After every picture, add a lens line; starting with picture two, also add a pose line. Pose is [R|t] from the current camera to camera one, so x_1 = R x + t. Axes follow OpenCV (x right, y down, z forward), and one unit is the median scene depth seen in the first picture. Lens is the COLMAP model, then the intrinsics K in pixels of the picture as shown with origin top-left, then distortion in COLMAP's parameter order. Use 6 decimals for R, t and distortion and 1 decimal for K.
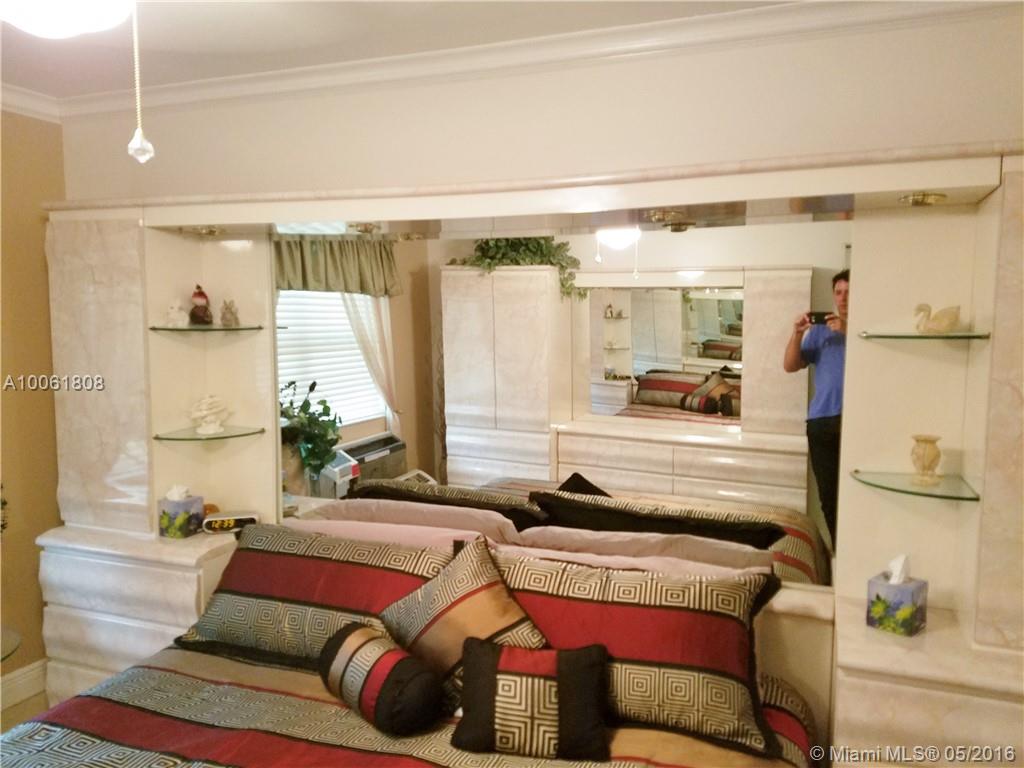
lens RADIAL K [[727.7, 0, 512.0], [0, 727.7, 384.0], [0, 0, 1]] dist [0.042455, -0.003700]
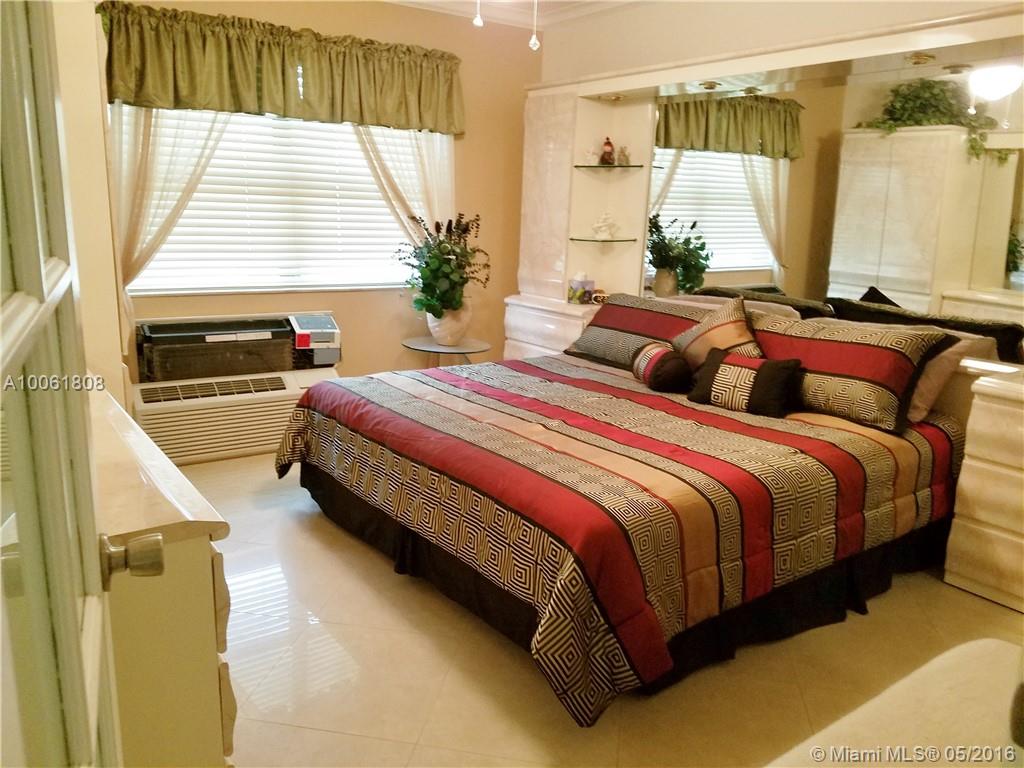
lens RADIAL K [[801.7, 0, 512.0], [0, 801.7, 384.0], [0, 0, 1]] dist [0.059378, -0.135905]
pose [[0.819397, 0.140188, -0.555820, 0.338232], [-0.079603, 0.988067, 0.131857, 0.139040], [0.567672, -0.063799, 0.820779, -0.405635]]
